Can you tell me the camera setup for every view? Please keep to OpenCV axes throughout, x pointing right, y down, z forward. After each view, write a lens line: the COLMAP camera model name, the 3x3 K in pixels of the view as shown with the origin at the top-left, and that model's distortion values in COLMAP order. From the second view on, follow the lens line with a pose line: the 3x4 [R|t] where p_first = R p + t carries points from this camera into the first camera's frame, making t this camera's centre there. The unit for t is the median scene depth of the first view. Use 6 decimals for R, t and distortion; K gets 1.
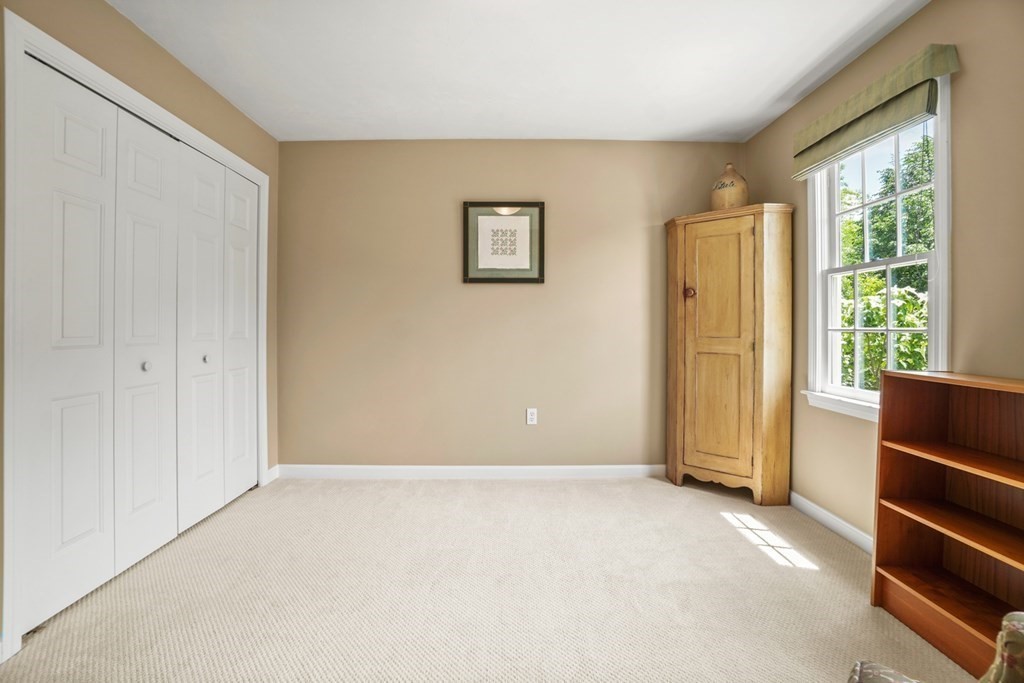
lens RADIAL K [[465.2, 0, 510.9], [0, 465.2, 326.0], [0, 0, 1]] dist [-0.054332, 0.026145]
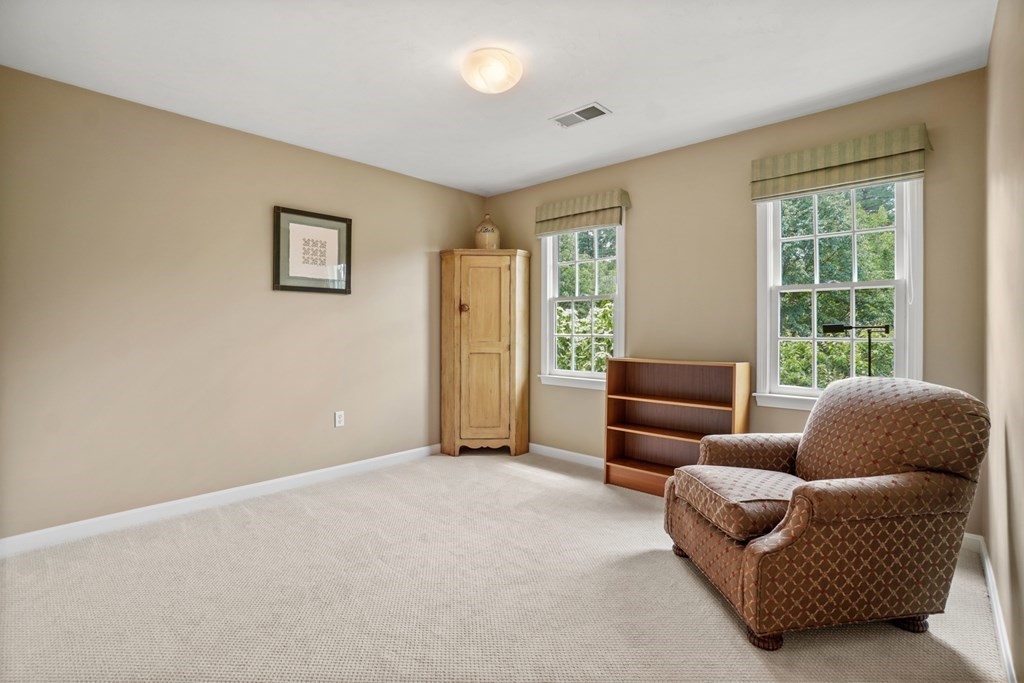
lens RADIAL K [[492.0, 0, 510.7], [0, 492.0, 331.0], [0, 0, 1]] dist [-0.001617, -0.000052]
pose [[0.689801, -0.004900, 0.723982, -0.551086], [-0.001510, 0.999965, 0.008206, -0.018192], [-0.723997, -0.006754, 0.689770, -0.067902]]
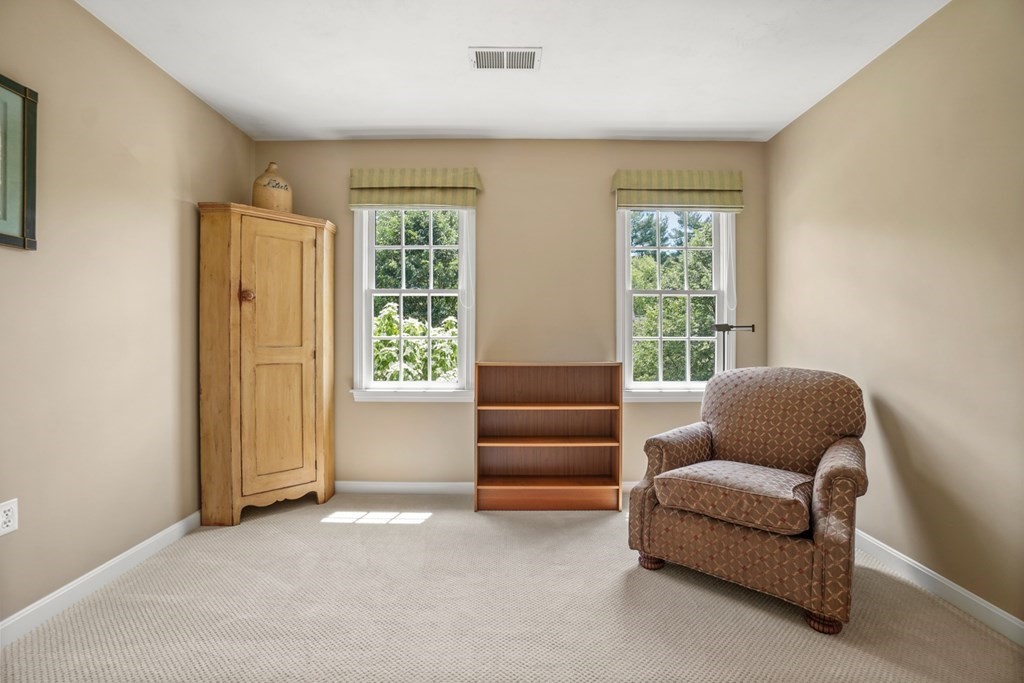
lens RADIAL K [[462.3, 0, 512.0], [0, 462.3, 341.5], [0, 0, 1]] dist [-0.055589, 0.026580]
pose [[0.007355, -0.011258, 0.999910, -0.468918], [-0.003633, 0.999930, 0.011285, 0.001981], [-0.999966, -0.003716, 0.007314, 0.508915]]
